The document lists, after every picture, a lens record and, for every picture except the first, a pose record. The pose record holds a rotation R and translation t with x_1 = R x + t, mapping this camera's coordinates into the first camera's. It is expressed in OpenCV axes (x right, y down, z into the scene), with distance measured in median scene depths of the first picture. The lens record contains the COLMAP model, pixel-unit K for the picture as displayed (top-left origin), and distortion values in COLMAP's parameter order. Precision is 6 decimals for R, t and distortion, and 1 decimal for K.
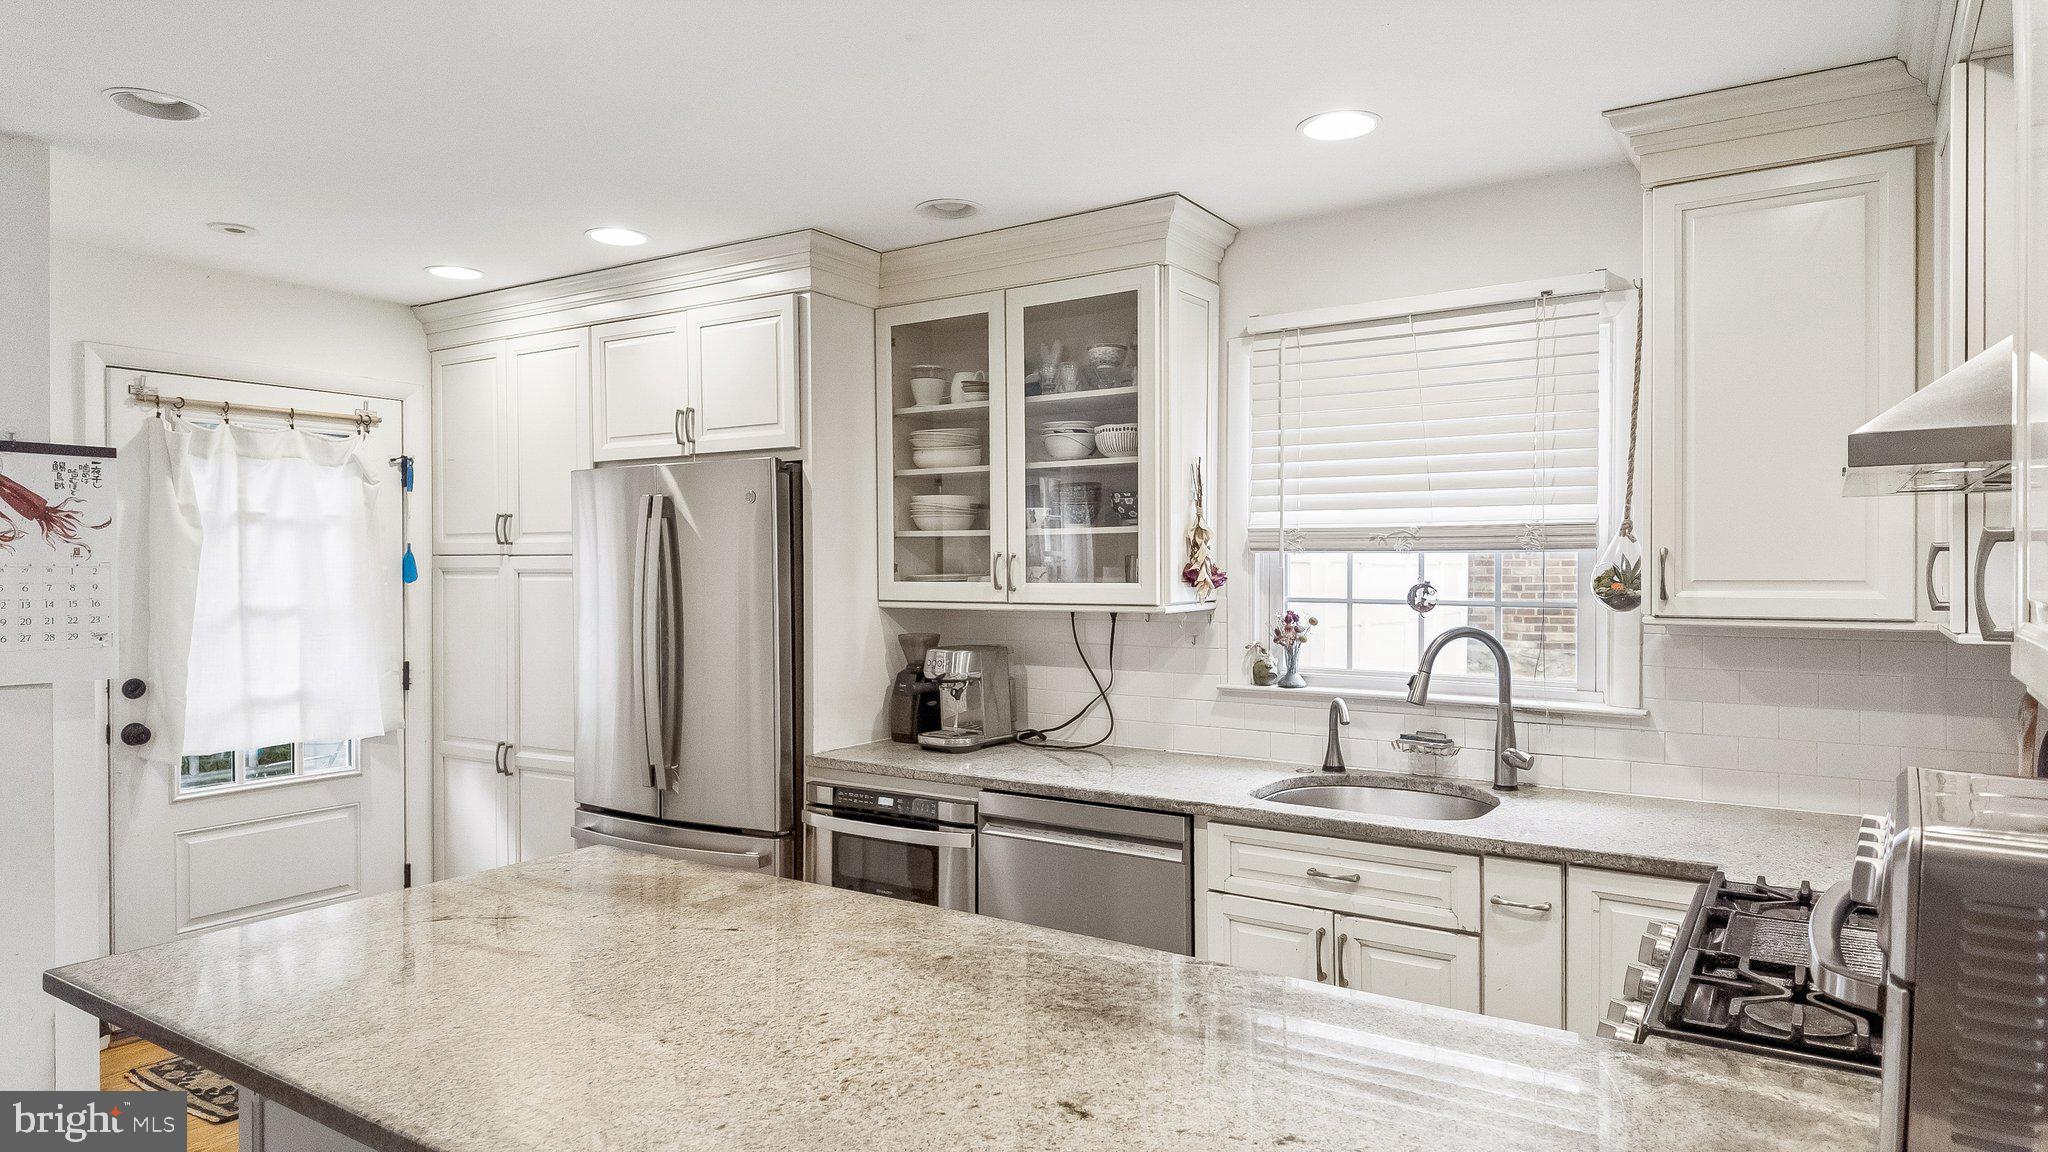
lens RADIAL K [[1192.7, 0, 1030.8], [0, 1192.7, 575.6], [0, 0, 1]] dist [0.078141, -0.087264]
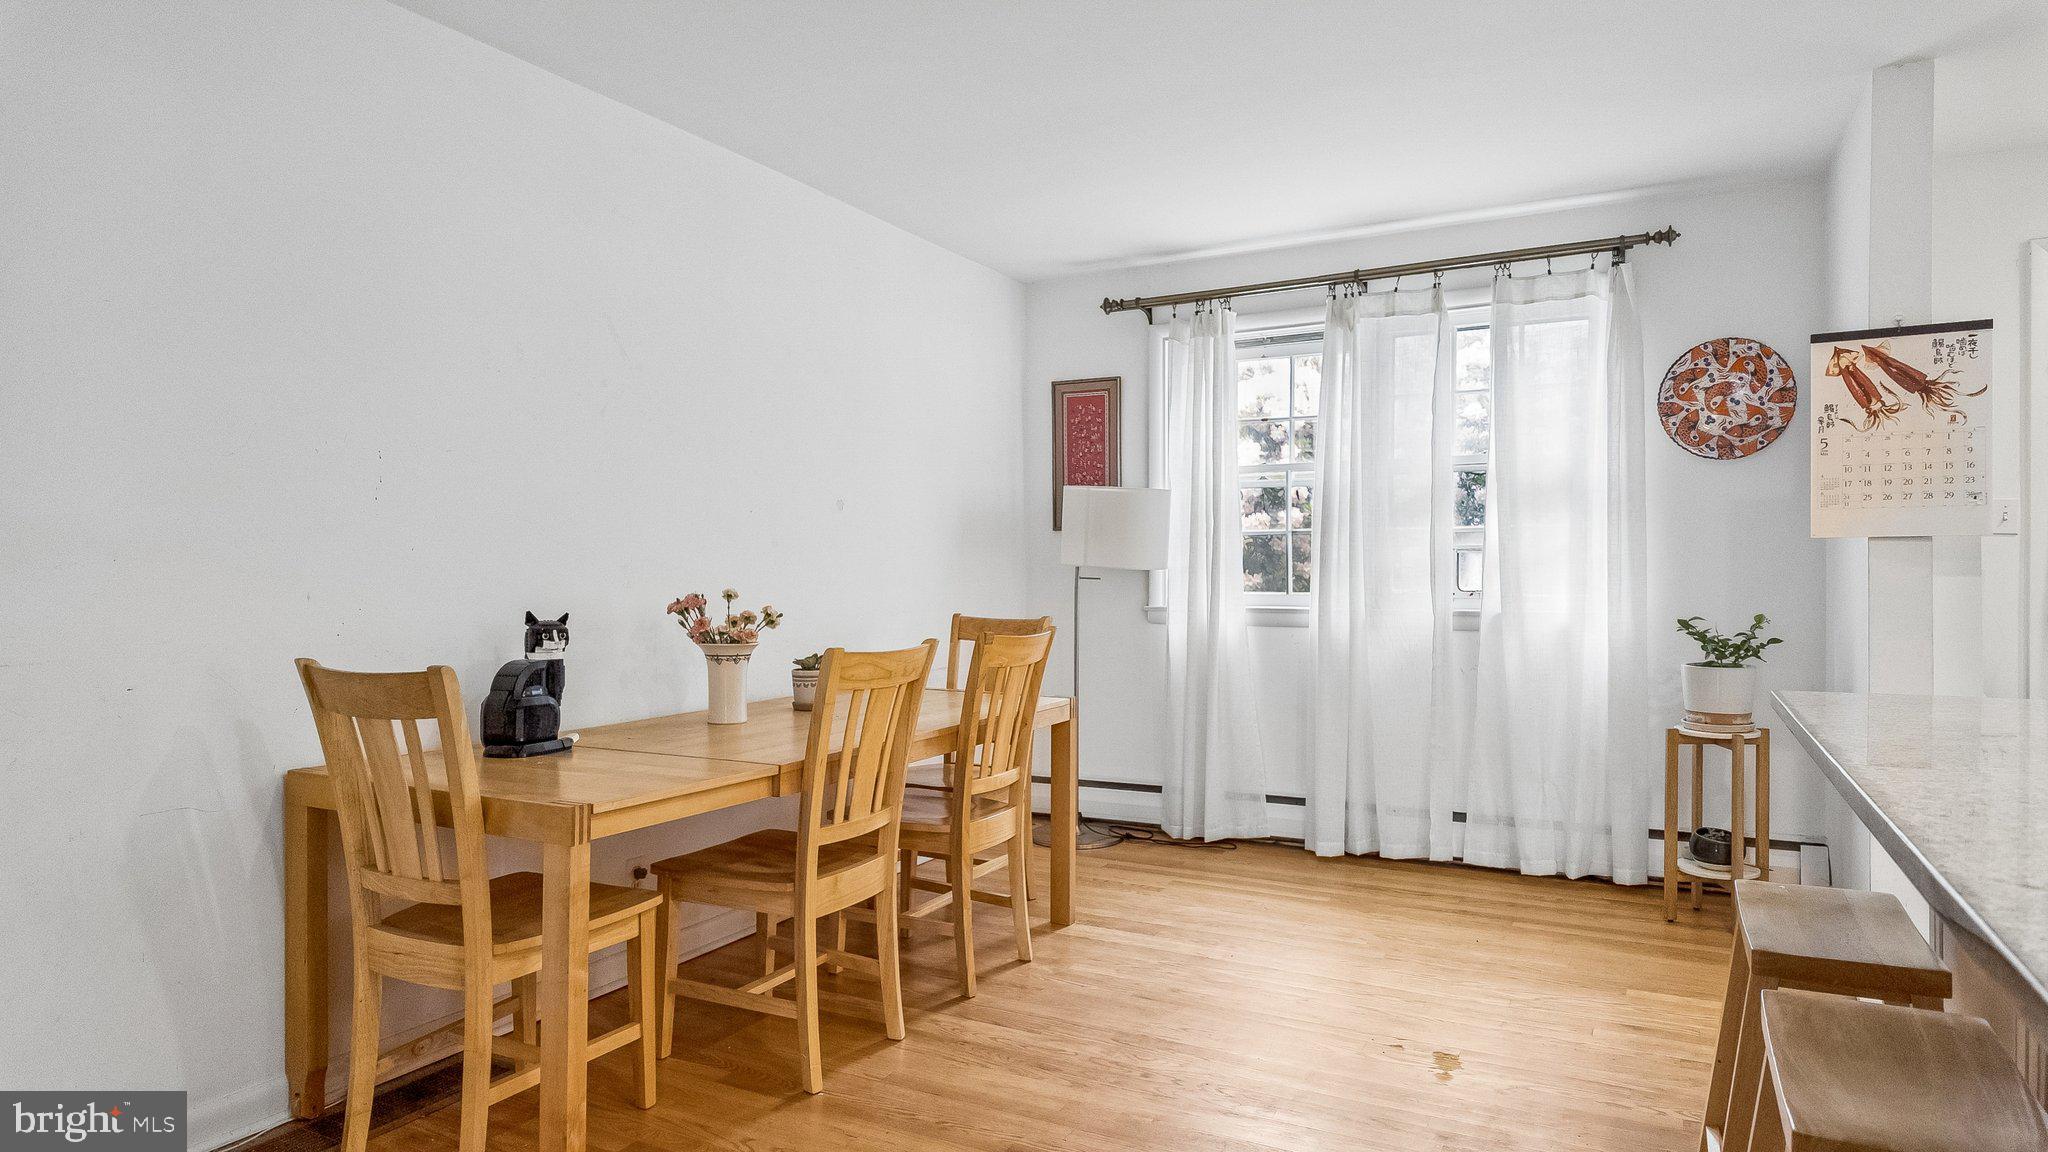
lens RADIAL K [[1204.0, 0, 1016.7], [0, 1204.0, 583.0], [0, 0, 1]] dist [0.061350, -0.068216]
pose [[0.089303, 0.011857, -0.995934, 0.197559], [-0.001334, 0.999930, 0.011785, 0.096144], [0.996004, 0.000276, 0.089312, 0.041366]]
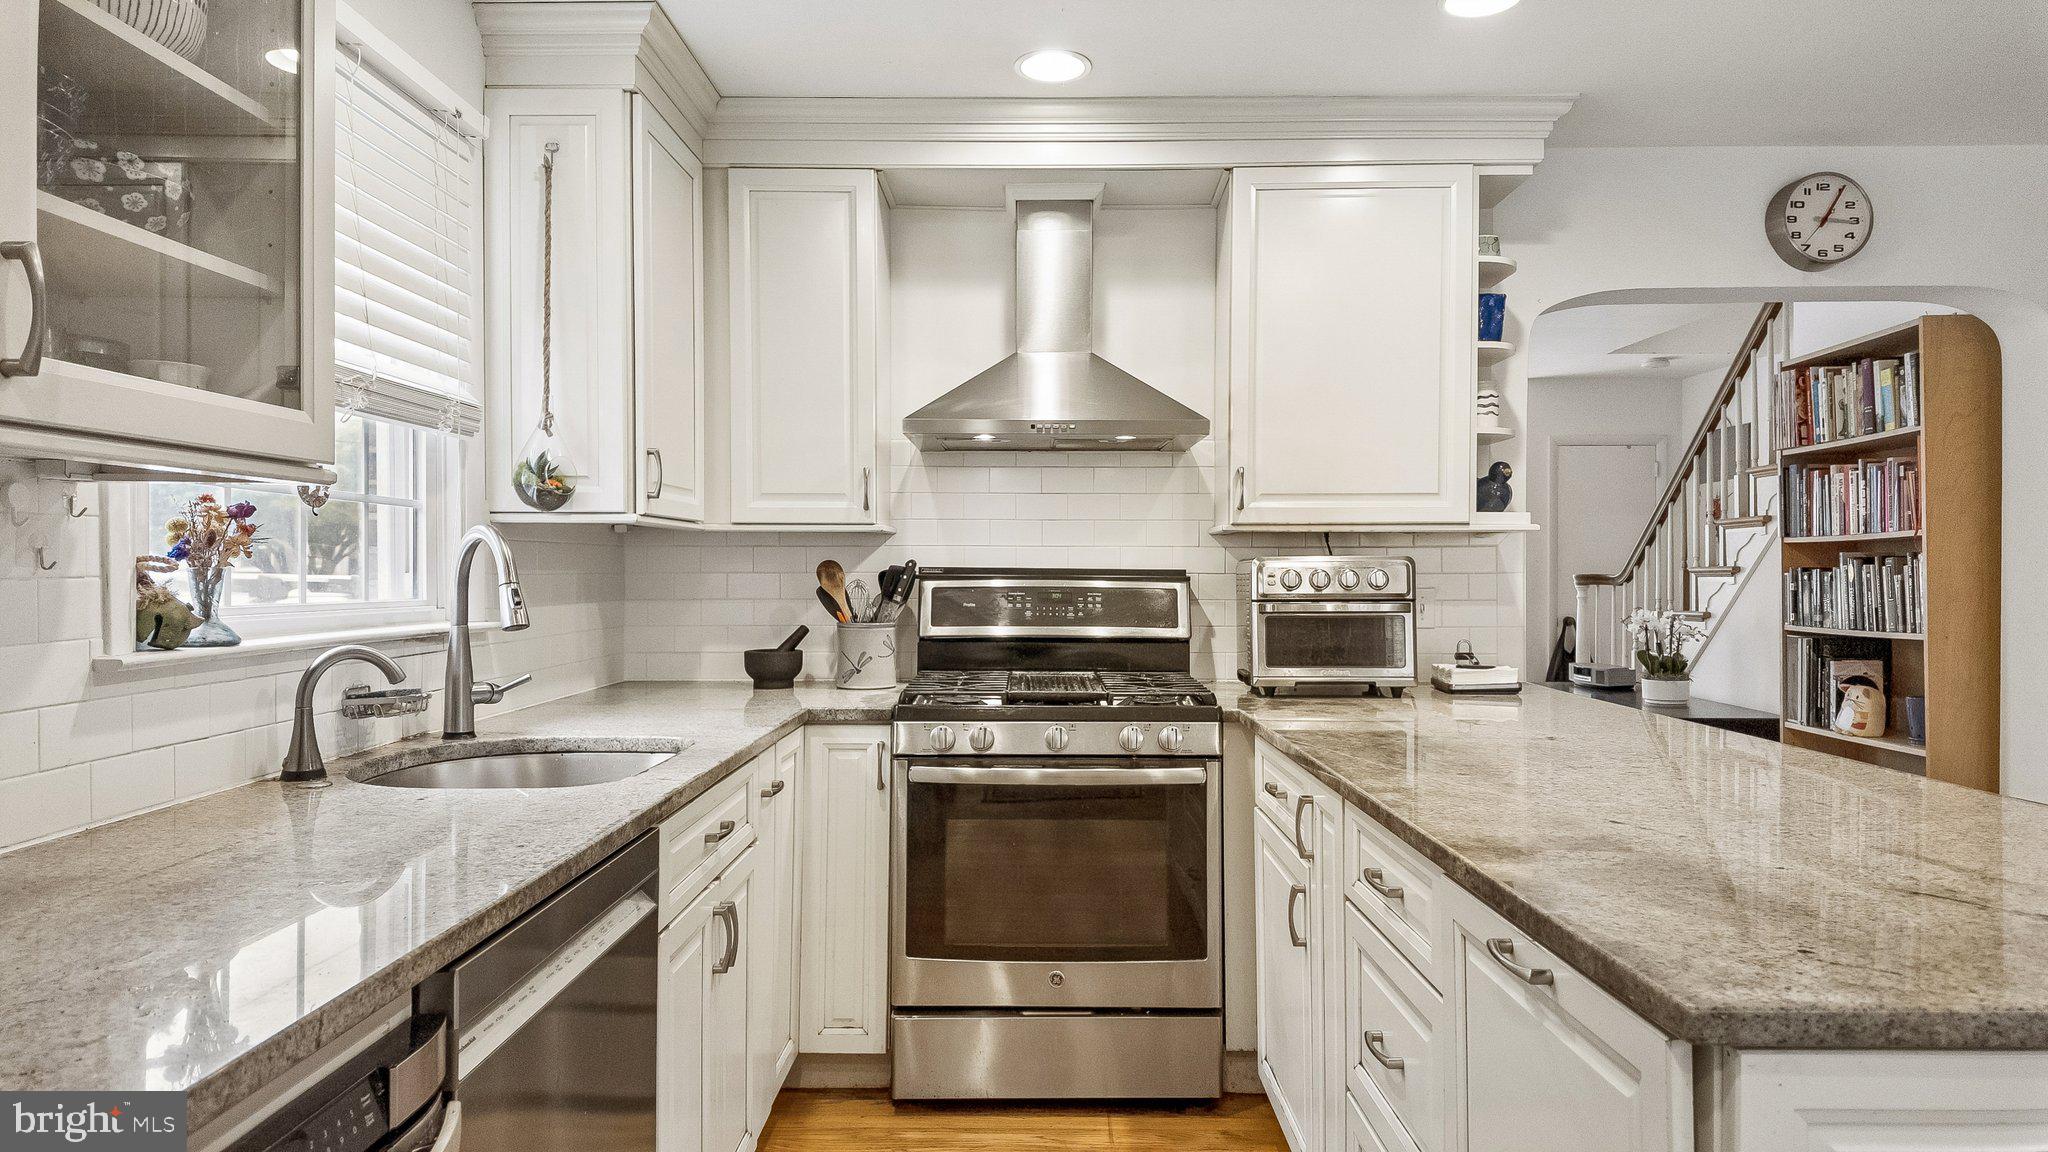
lens RADIAL K [[1192.7, 0, 1030.8], [0, 1192.7, 575.6], [0, 0, 1]] dist [0.078141, -0.087264]
pose [[-0.548851, -0.003247, 0.835914, -0.393150], [0.006980, 0.999940, 0.008467, 0.059915], [-0.835891, 0.010482, -0.548795, 0.970897]]
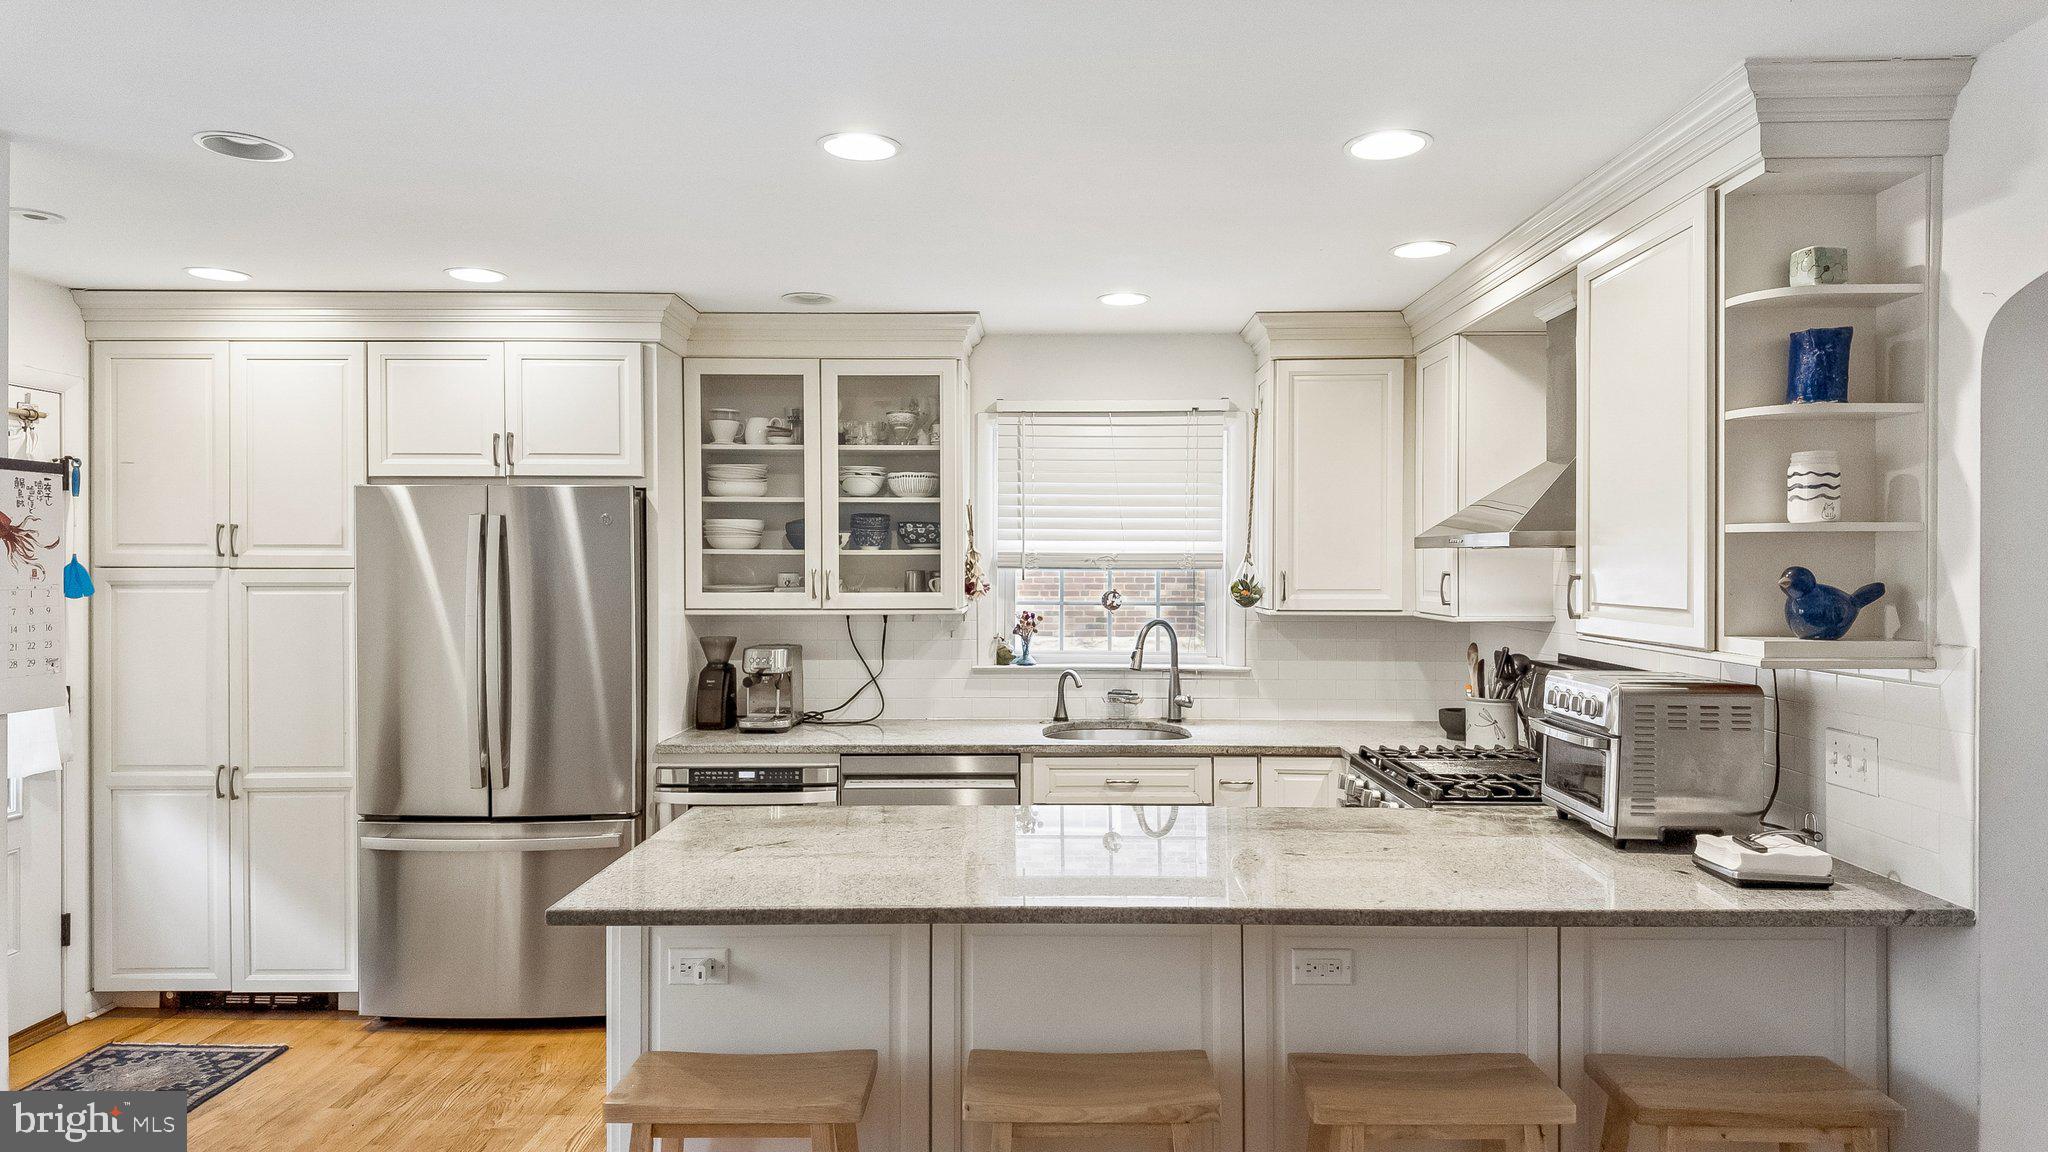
lens RADIAL K [[1192.7, 0, 1030.8], [0, 1192.7, 575.6], [0, 0, 1]] dist [0.078141, -0.087264]
pose [[0.840646, -0.002904, 0.541578, -0.524860], [0.002077, 0.999996, 0.002138, -0.014794], [-0.541582, -0.000673, 0.840648, -0.177101]]
